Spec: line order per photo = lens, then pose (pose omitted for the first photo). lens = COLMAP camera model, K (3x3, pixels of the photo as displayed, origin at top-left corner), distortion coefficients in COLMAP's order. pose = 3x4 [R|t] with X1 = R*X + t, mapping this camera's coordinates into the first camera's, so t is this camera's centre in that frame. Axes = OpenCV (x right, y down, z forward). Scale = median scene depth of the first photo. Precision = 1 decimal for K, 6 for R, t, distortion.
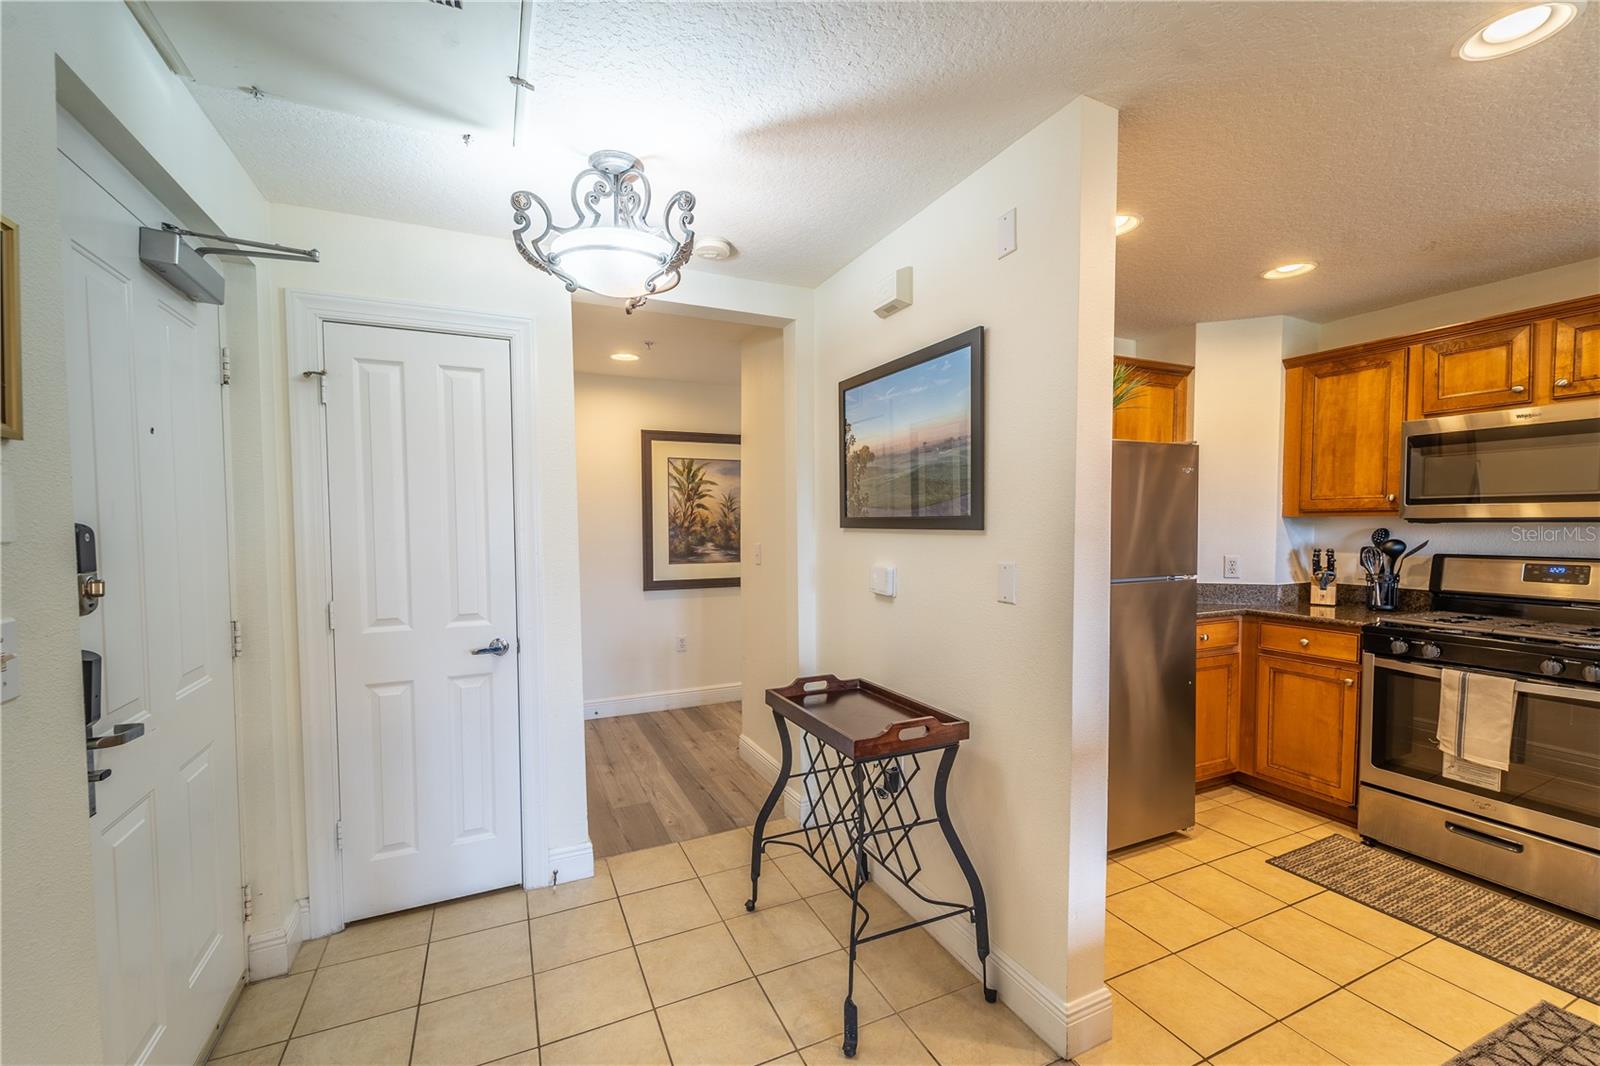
lens RADIAL K [[648.1, 0, 793.6], [0, 648.1, 548.8], [0, 0, 1]] dist [0.000868, -0.000787]
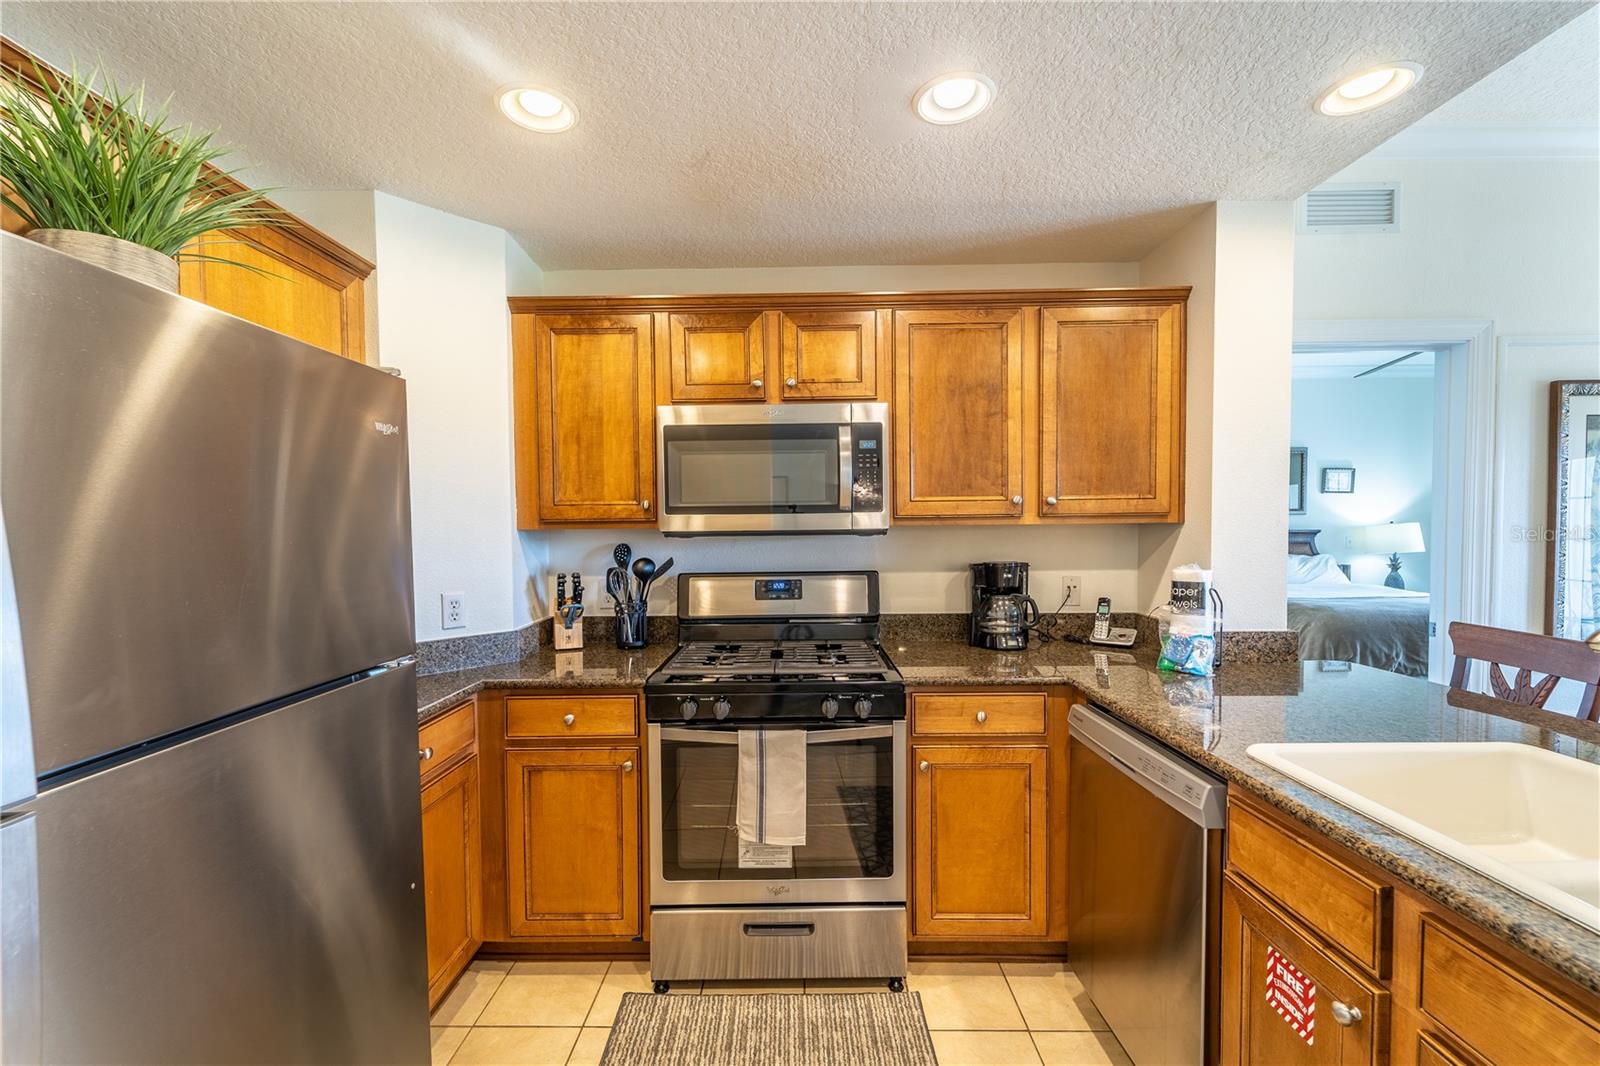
lens RADIAL K [[648.1, 0, 793.6], [0, 648.1, 548.8], [0, 0, 1]] dist [0.000868, -0.000787]
pose [[0.419096, -0.029001, 0.907479, 0.291502], [0.045284, 0.998913, 0.011009, -0.026806], [-0.906812, 0.036480, 0.419954, 0.513065]]
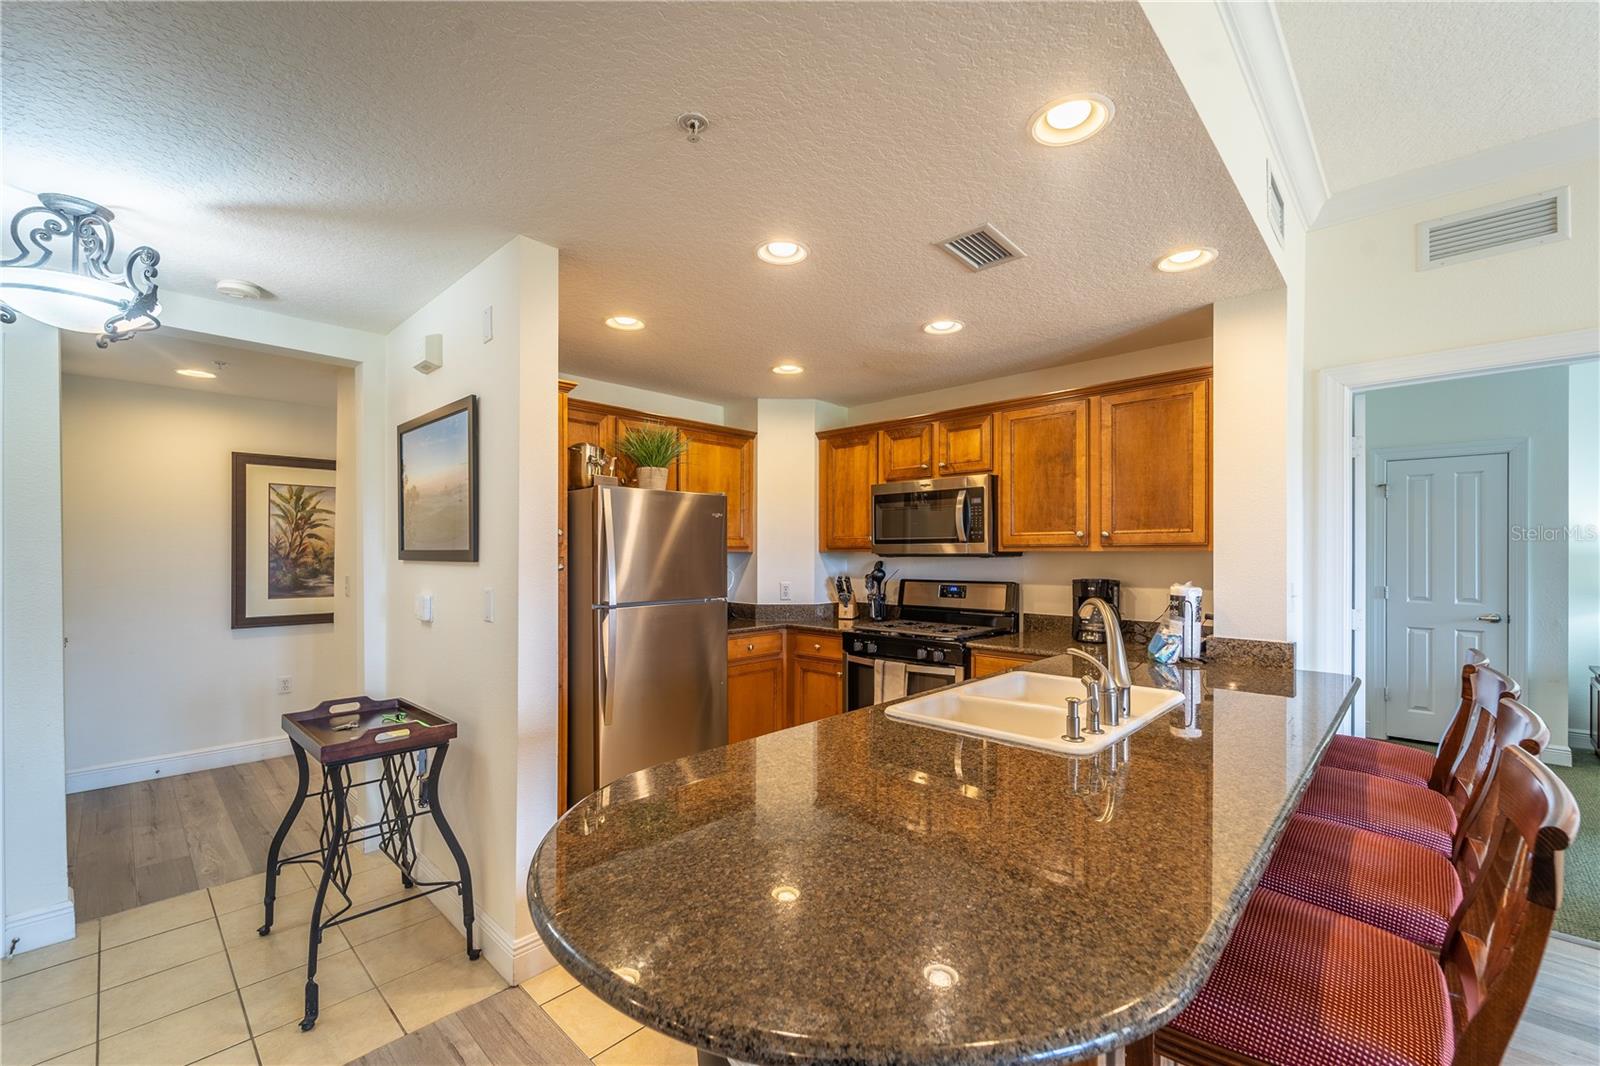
lens RADIAL K [[652.5, 0, 797.7], [0, 652.5, 551.5], [0, 0, 1]] dist [-0.001712, -0.001028]
pose [[0.926566, 0.006813, 0.376071, 0.251570], [0.010150, 0.999019, -0.043106, 0.006672], [-0.375996, 0.043758, 0.925587, -0.225118]]
